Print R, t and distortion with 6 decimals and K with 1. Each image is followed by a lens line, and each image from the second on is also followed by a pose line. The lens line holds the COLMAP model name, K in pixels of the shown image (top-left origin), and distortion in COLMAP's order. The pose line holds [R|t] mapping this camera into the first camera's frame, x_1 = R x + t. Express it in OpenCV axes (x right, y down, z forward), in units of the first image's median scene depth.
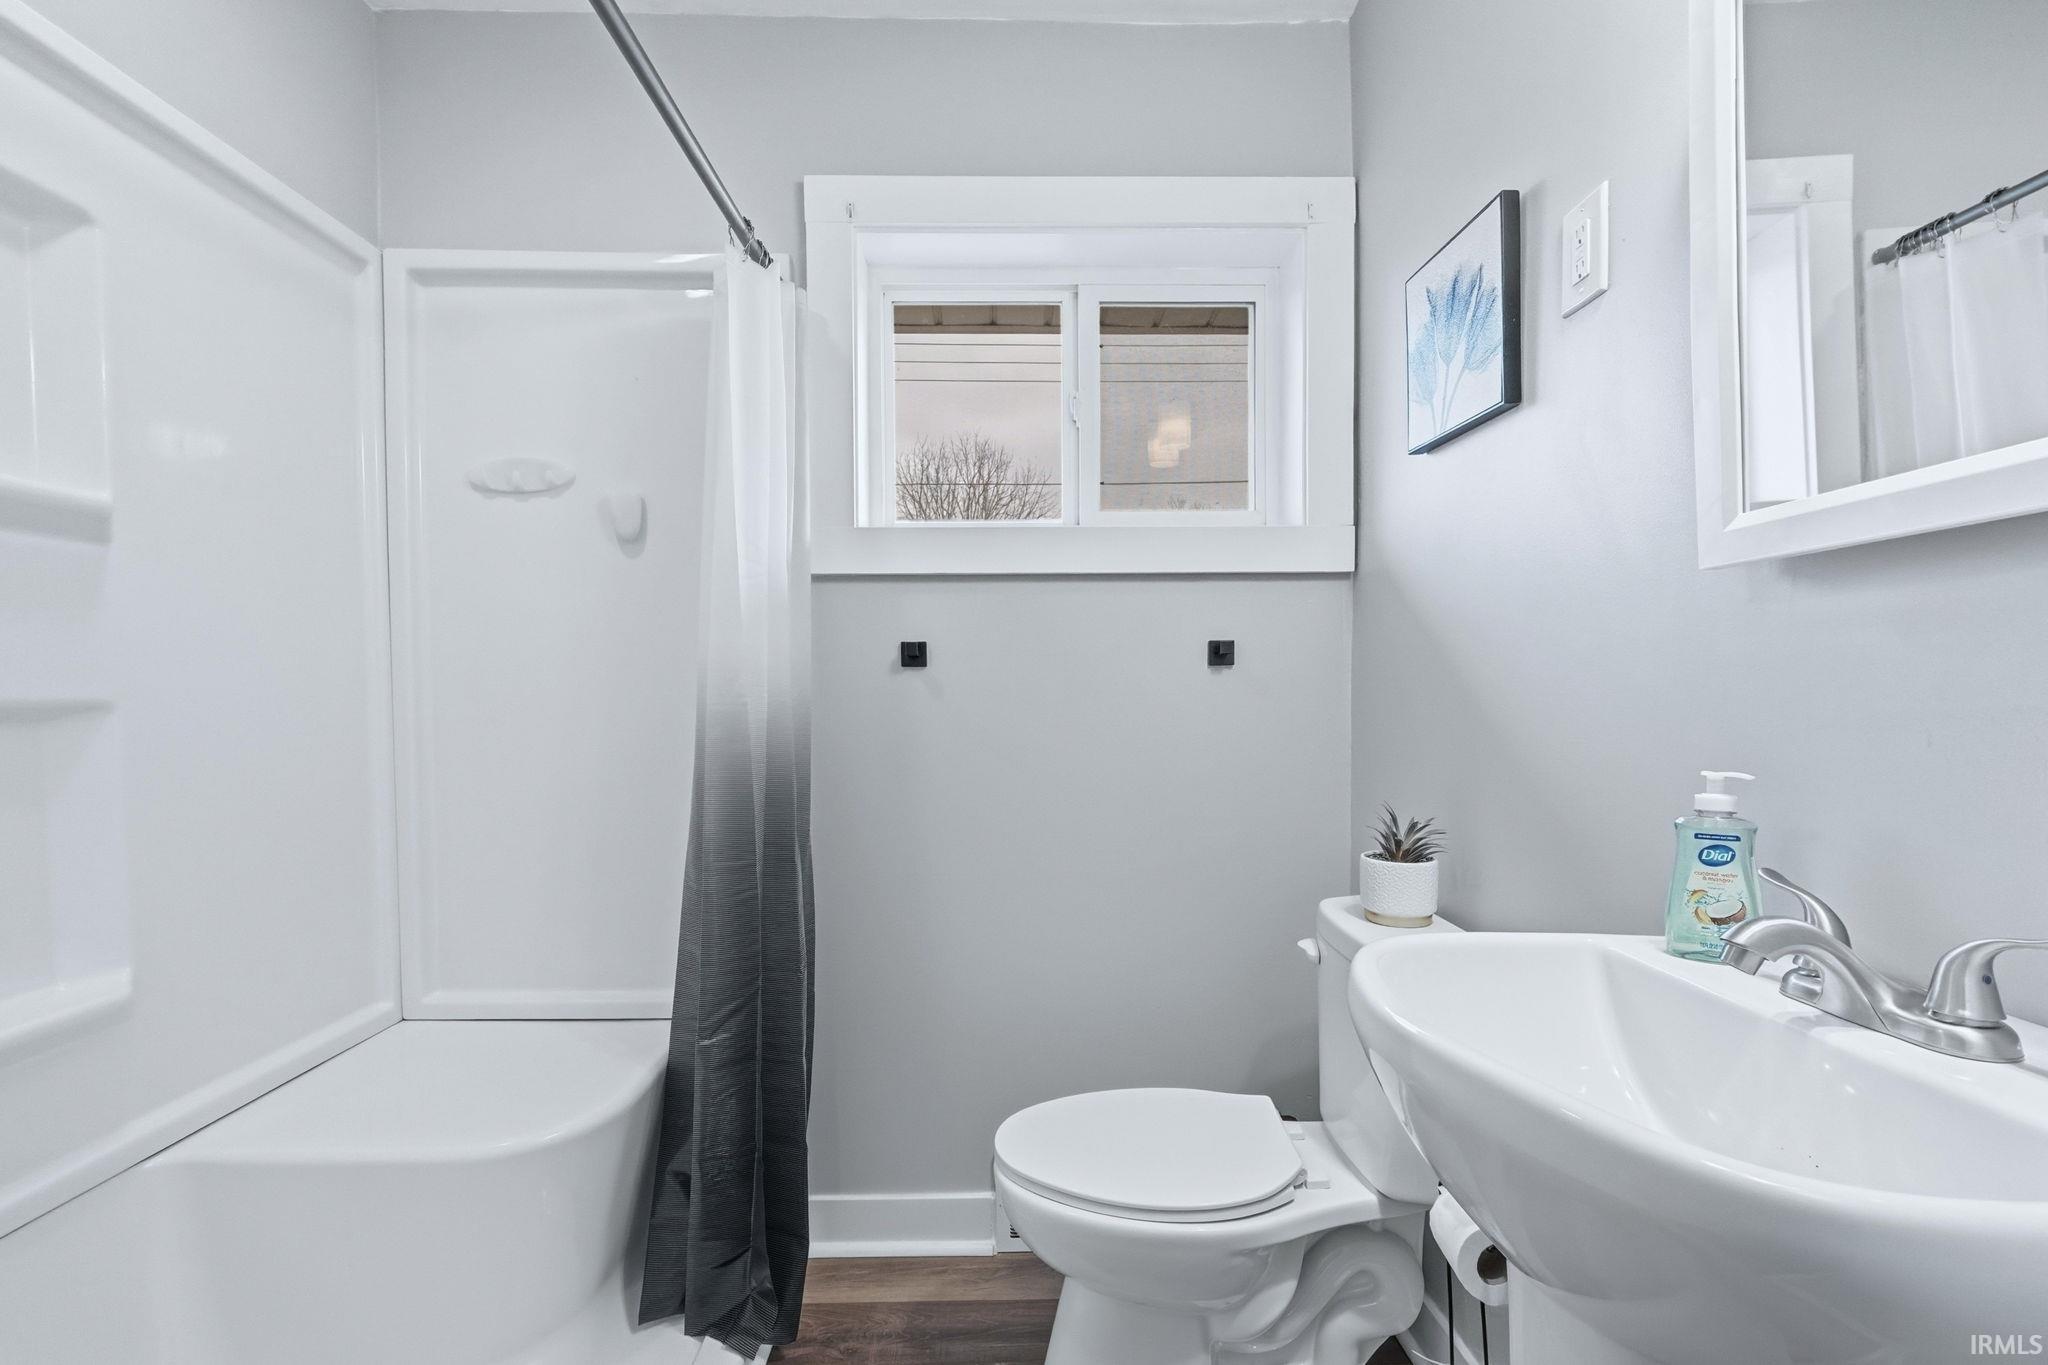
lens RADIAL K [[871.6, 0, 1016.5], [0, 871.6, 686.3], [0, 0, 1]] dist [-0.021087, 0.005778]
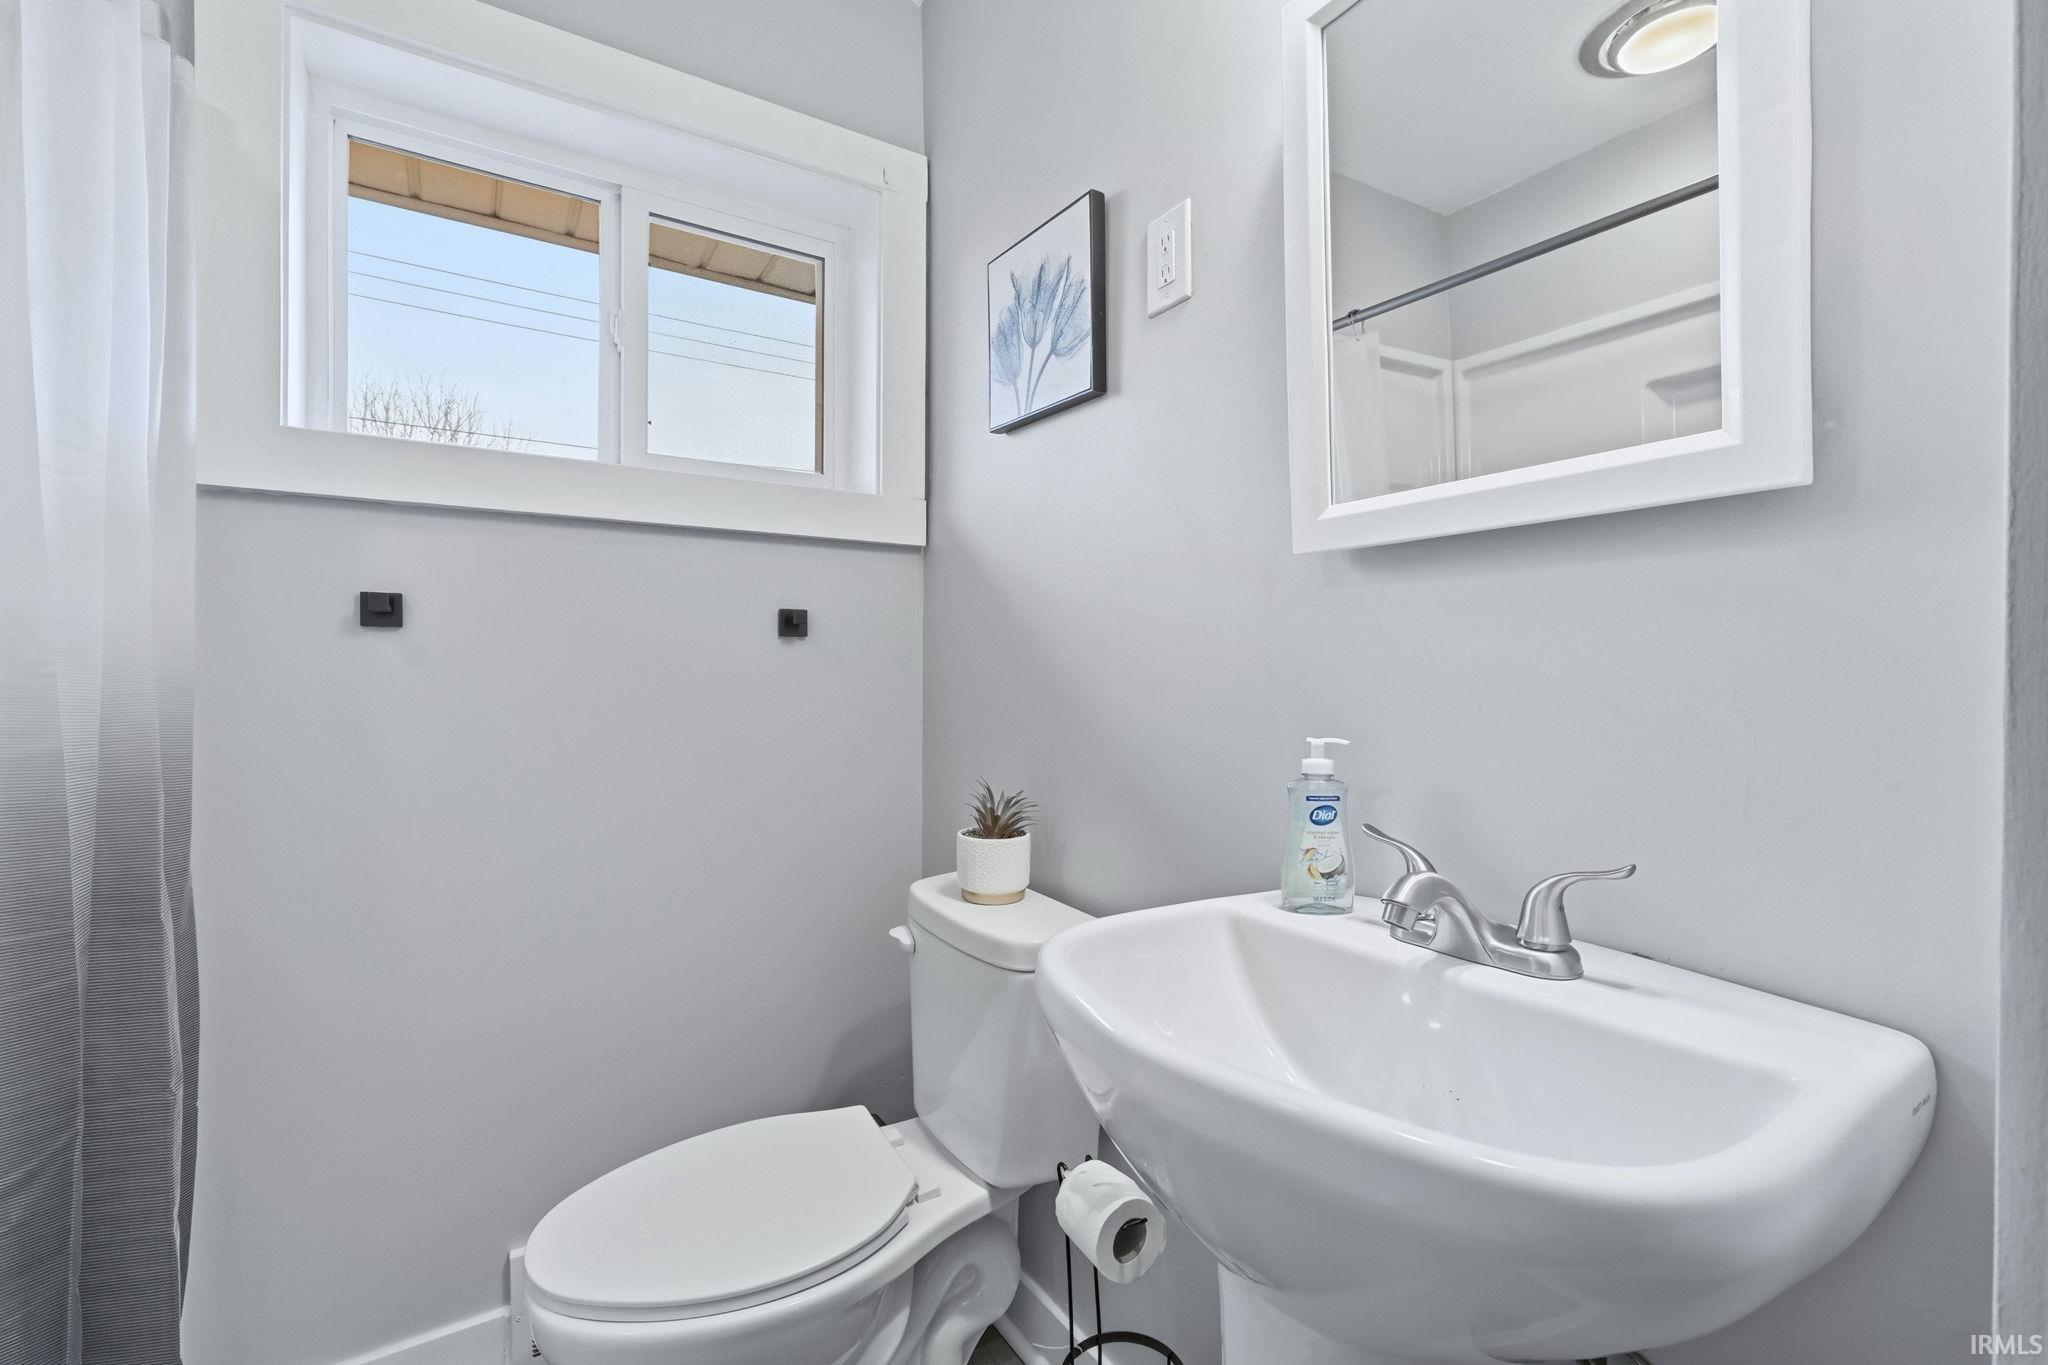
lens RADIAL K [[871.6, 0, 1038.8], [0, 871.6, 666.1], [0, 0, 1]] dist [-0.021087, 0.005778]
pose [[0.853073, 0.010816, 0.521679, -0.034645], [-0.012707, 0.999919, 0.000048, 0.006254], [-0.521636, -0.006670, 0.853142, 0.126595]]
